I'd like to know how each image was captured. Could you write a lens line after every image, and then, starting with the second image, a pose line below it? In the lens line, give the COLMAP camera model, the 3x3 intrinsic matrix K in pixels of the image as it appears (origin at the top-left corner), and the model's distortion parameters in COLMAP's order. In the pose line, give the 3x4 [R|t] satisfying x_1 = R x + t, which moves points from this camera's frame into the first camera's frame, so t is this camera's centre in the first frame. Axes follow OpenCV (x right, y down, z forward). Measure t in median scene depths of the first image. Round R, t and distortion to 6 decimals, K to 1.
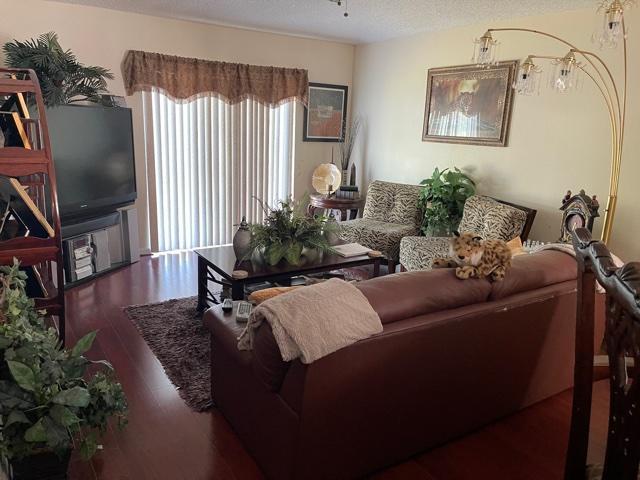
lens RADIAL K [[484.1, 0, 318.2], [0, 484.1, 241.8], [0, 0, 1]] dist [0.044689, -0.004987]
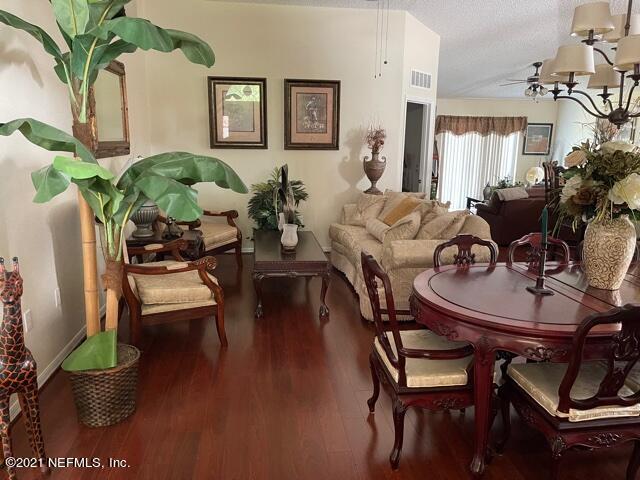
lens RADIAL K [[484.1, 0, 316.9], [0, 484.1, 238.4], [0, 0, 1]] dist [0.044689, -0.004987]
pose [[0.895294, 0.061192, -0.441253, 0.116017], [-0.089764, 0.994984, -0.044147, 0.274779], [0.436339, 0.079133, 0.896296, -1.028317]]
